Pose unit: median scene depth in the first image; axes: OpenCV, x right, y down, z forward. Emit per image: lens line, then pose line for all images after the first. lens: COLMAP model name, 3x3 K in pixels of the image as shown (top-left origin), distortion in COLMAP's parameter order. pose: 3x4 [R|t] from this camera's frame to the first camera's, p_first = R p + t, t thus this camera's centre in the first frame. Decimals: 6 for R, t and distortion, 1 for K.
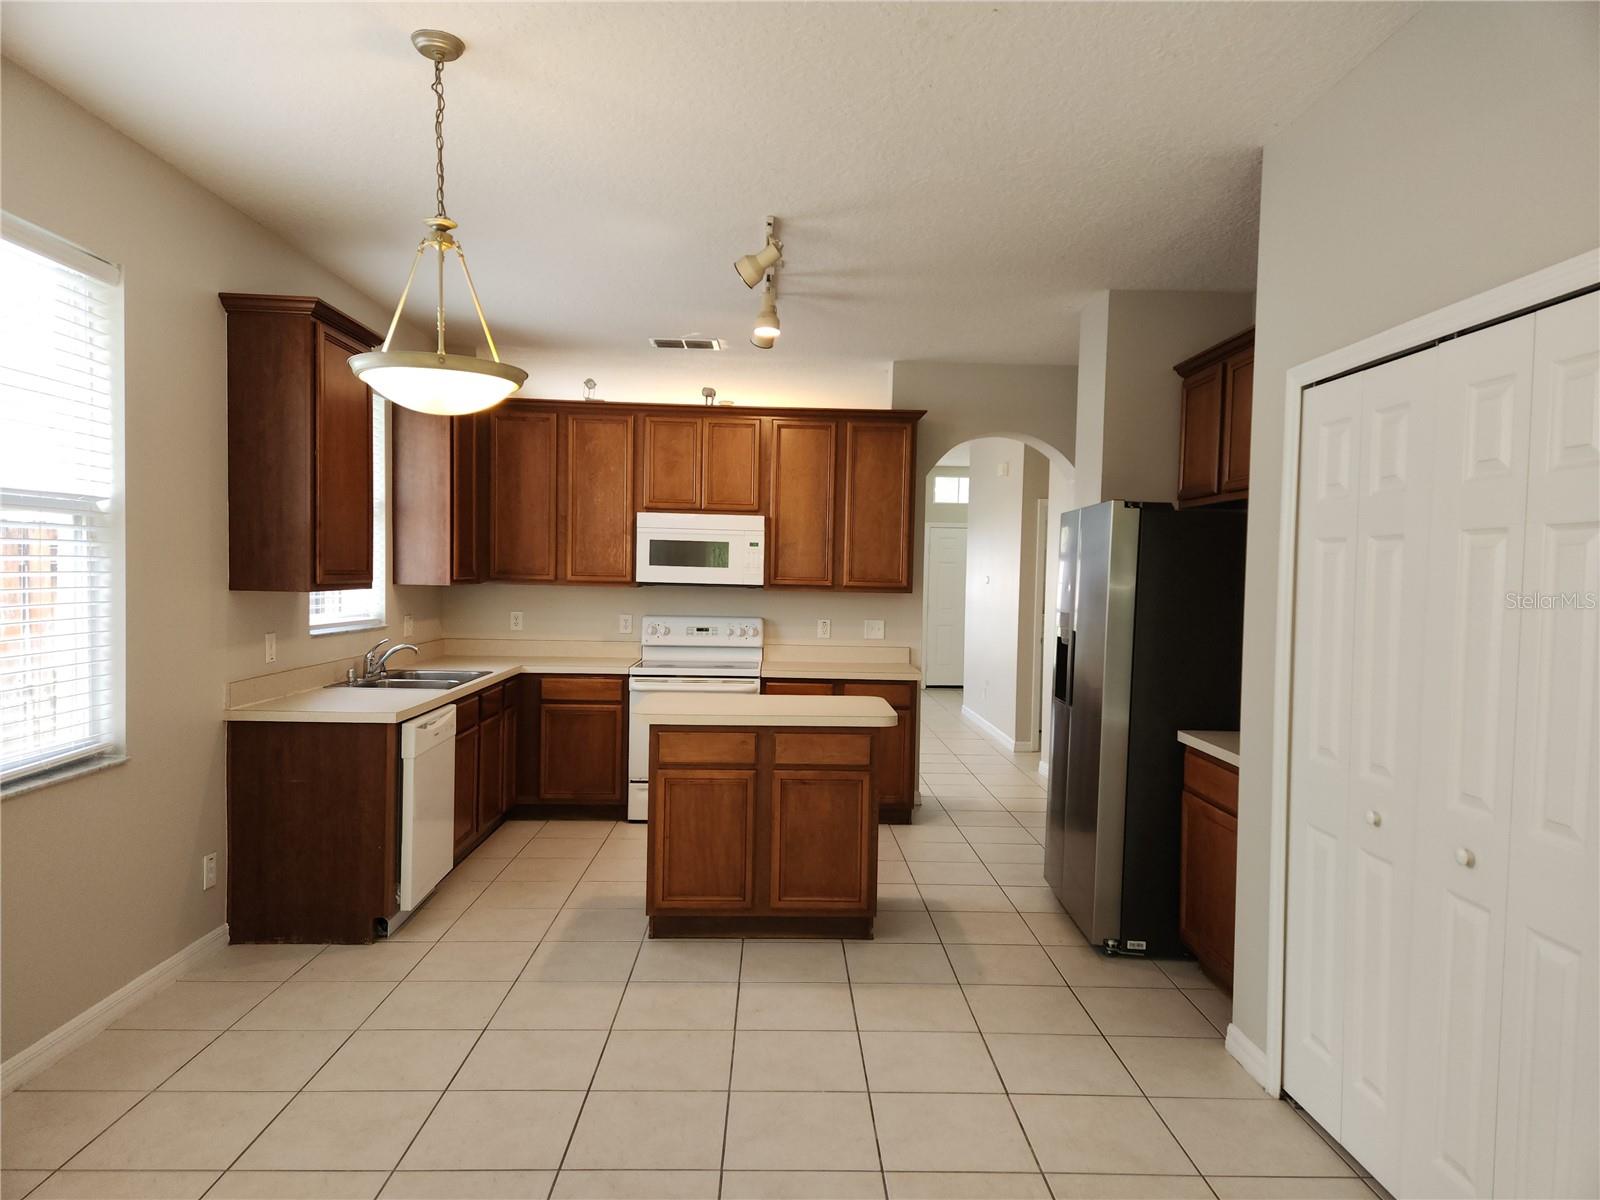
lens RADIAL K [[1076.9, 0, 800.6], [0, 1076.9, 599.8], [0, 0, 1]] dist [0.077363, -0.054115]
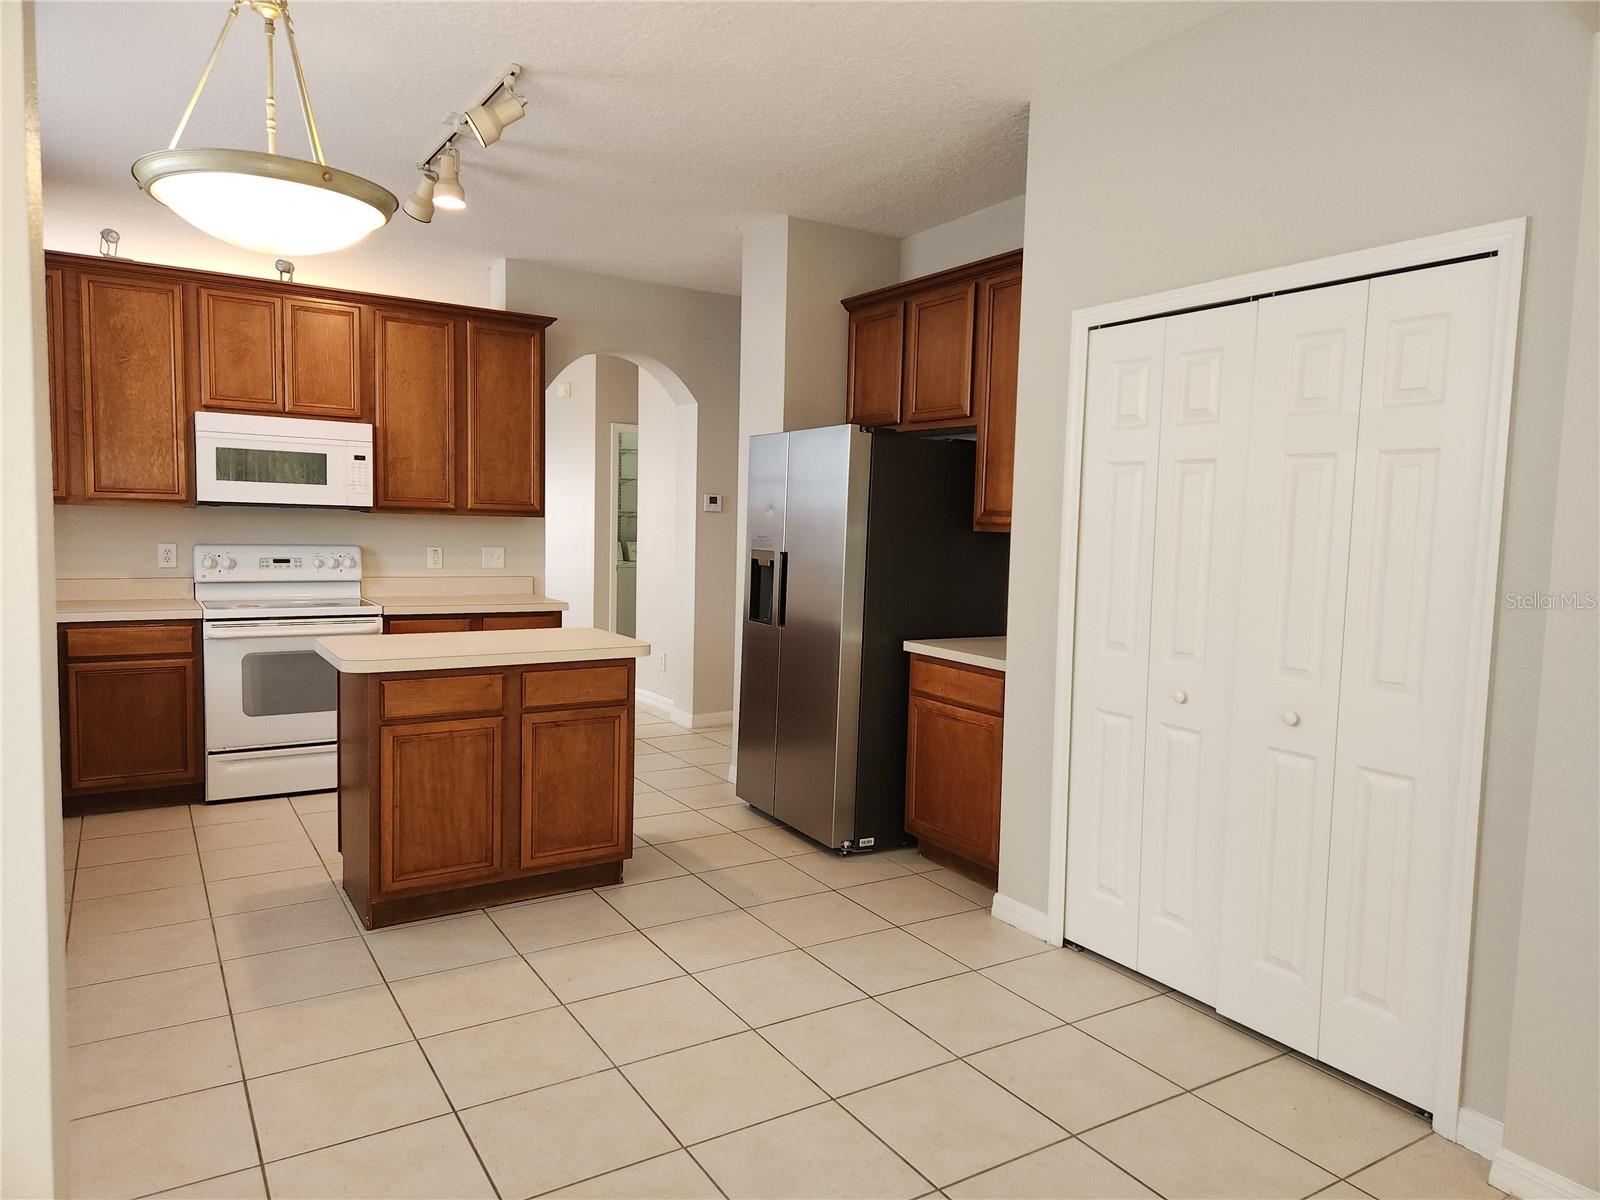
lens RADIAL K [[1076.9, 0, 840.6], [0, 1076.9, 590.2], [0, 0, 1]] dist [0.077363, -0.054115]
pose [[0.856236, -0.034473, 0.515433, -0.209132], [0.005785, 0.998348, 0.057161, 0.006471], [-0.516552, -0.045961, 0.855021, 0.094147]]
